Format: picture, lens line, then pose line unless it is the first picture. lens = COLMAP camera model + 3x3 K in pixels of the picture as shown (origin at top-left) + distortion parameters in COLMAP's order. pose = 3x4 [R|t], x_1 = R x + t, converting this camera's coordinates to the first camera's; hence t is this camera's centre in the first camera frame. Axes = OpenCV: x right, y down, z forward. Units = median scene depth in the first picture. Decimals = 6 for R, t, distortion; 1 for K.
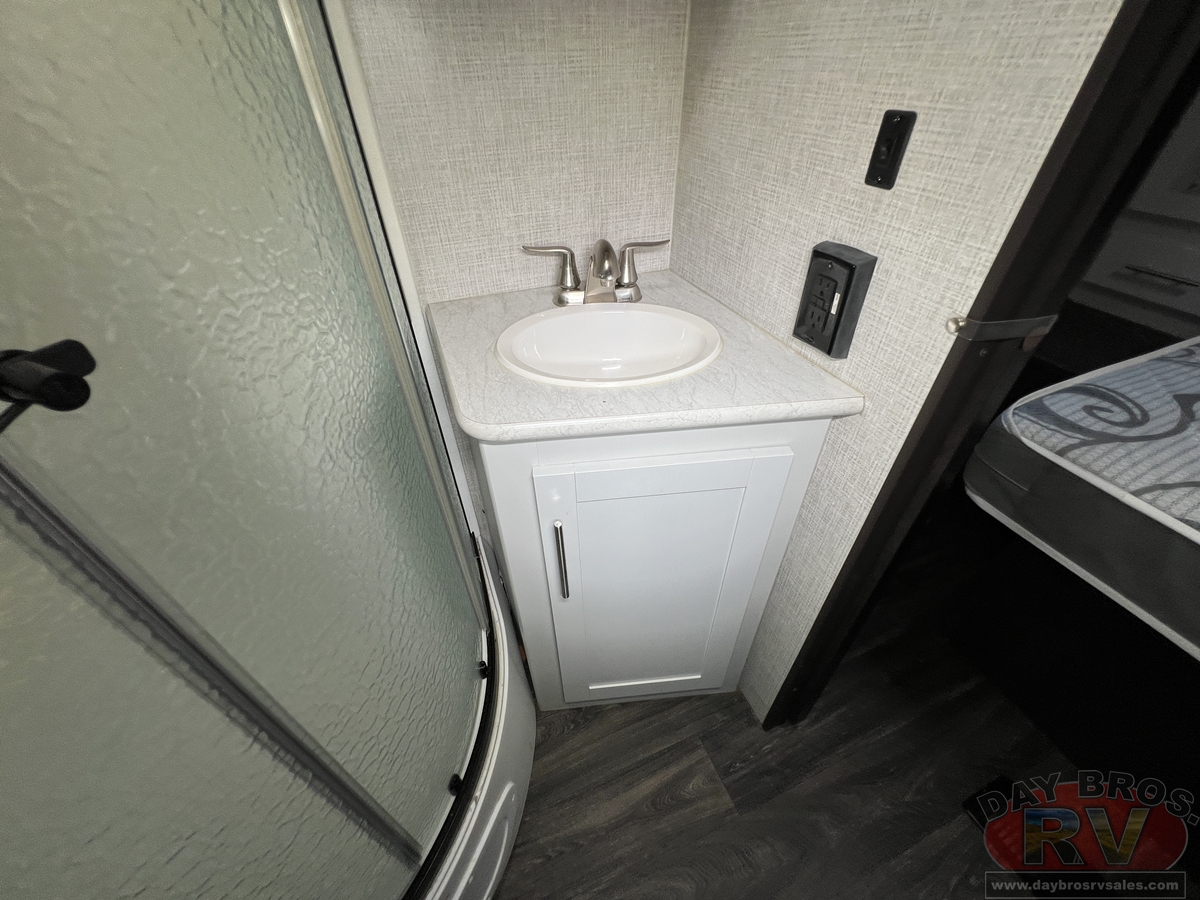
lens RADIAL K [[480.6, 0, 596.0], [0, 480.6, 445.5], [0, 0, 1]] dist [-0.004339, 0.000509]
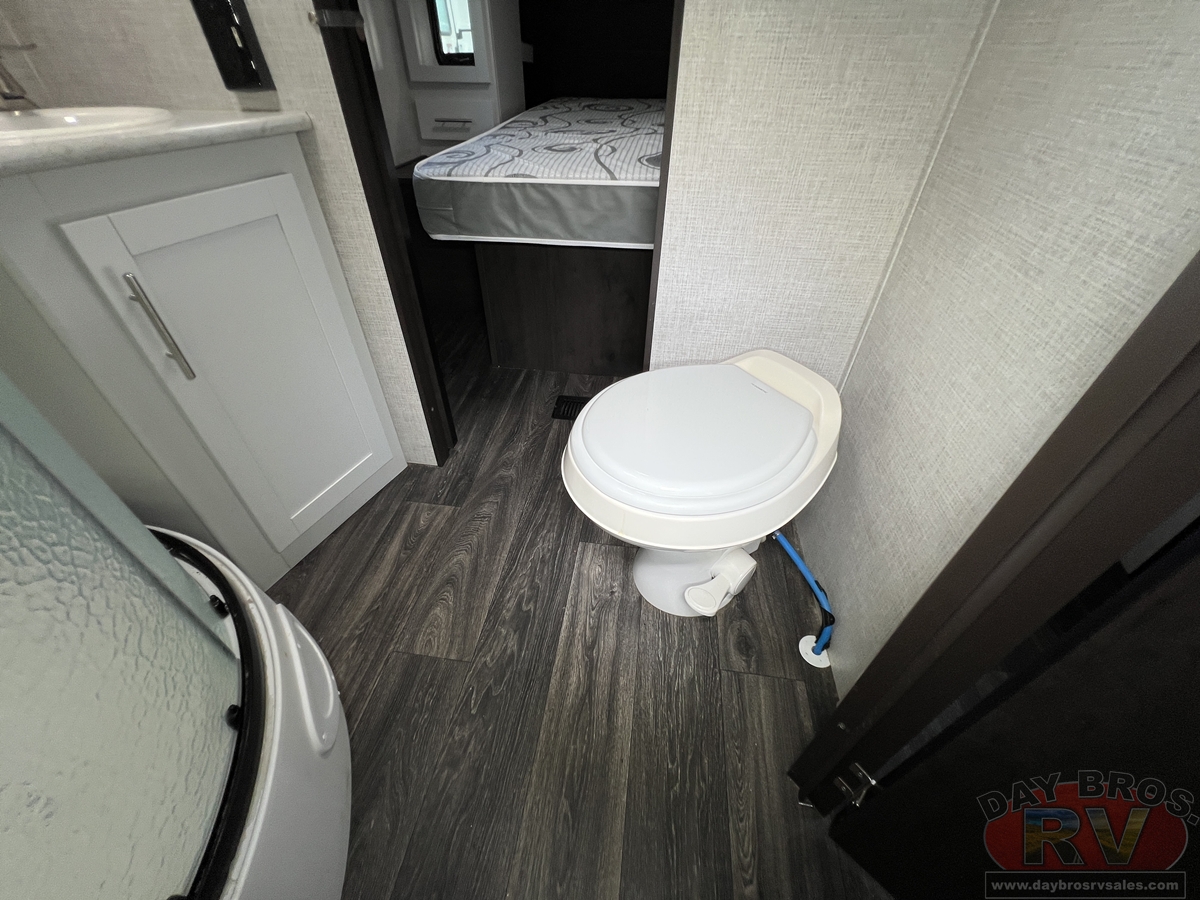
lens RADIAL K [[480.6, 0, 599.7], [0, 480.6, 439.9], [0, 0, 1]] dist [-0.004339, 0.000509]
pose [[0.488409, -0.540288, 0.685234, -0.378820], [0.533189, 0.806401, 0.255787, 0.574972], [-0.690772, 0.240431, 0.681929, -0.249754]]
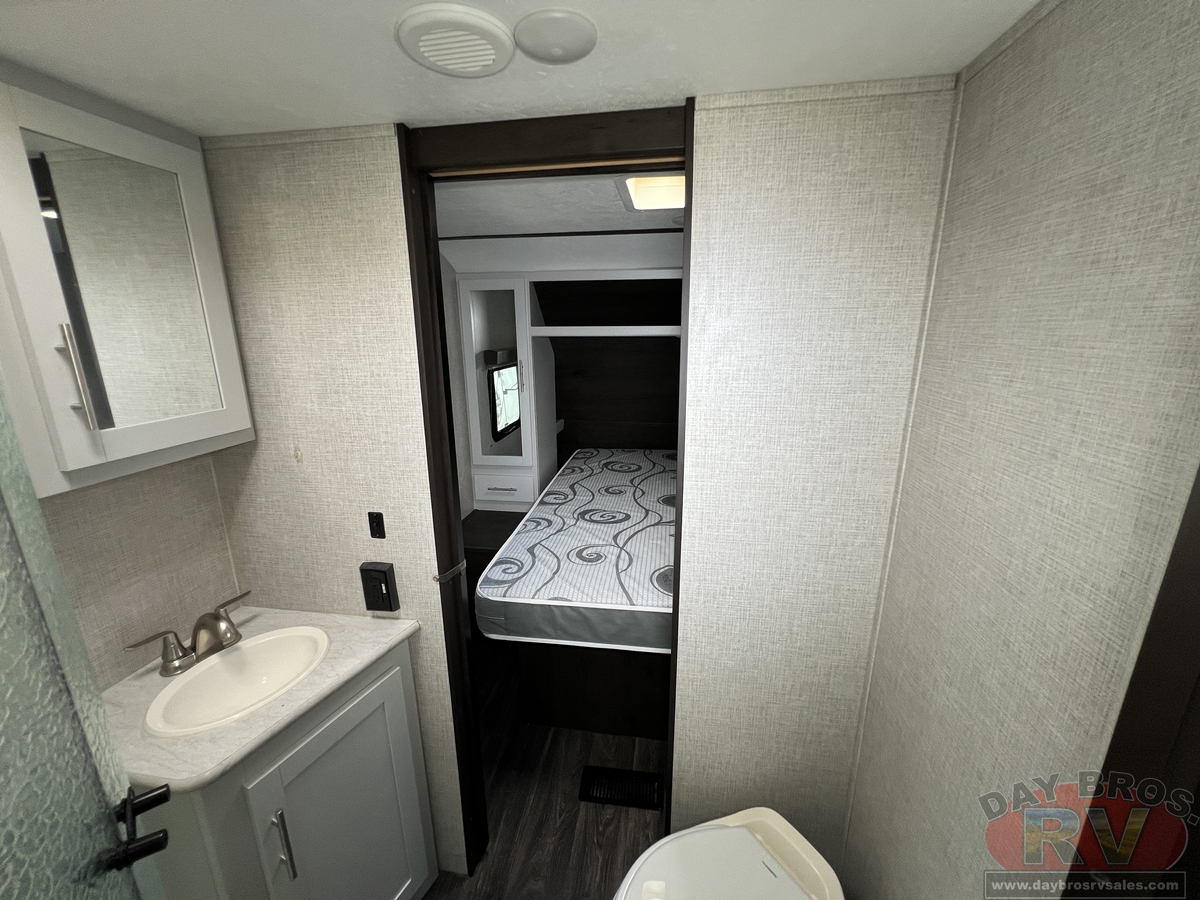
lens RADIAL K [[480.6, 0, 598.0], [0, 480.6, 449.0], [0, 0, 1]] dist [-0.004339, 0.000509]
pose [[0.510182, -0.199009, 0.836726, -0.444236], [0.545371, 0.827120, -0.135808, -0.006909], [-0.665045, 0.525613, 0.530515, -0.710607]]
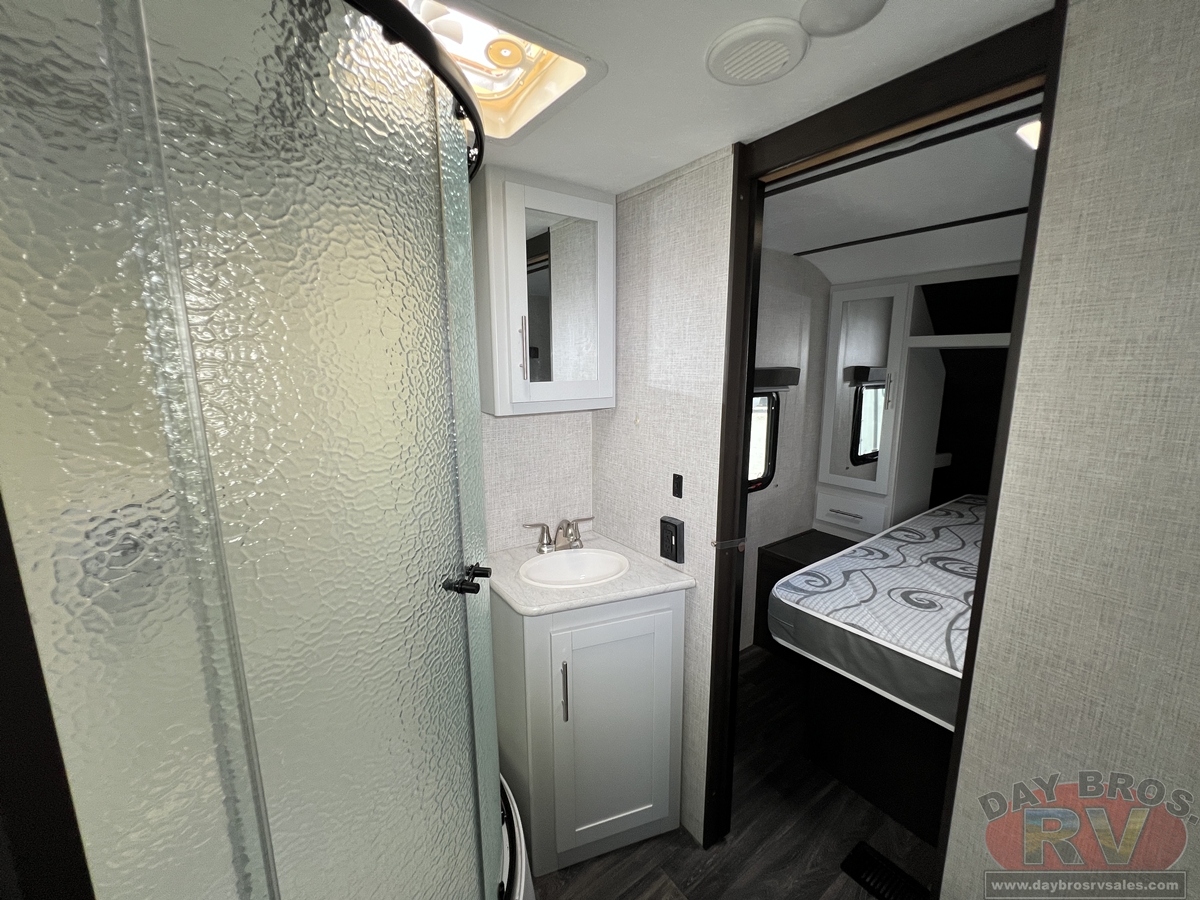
lens RADIAL K [[480.6, 0, 596.8], [0, 480.6, 448.8], [0, 0, 1]] dist [-0.004339, 0.000509]
pose [[0.970286, -0.028749, 0.240246, -0.311692], [0.142752, 0.869714, -0.472461, 0.274443], [-0.195363, 0.492718, 0.847976, -0.844077]]
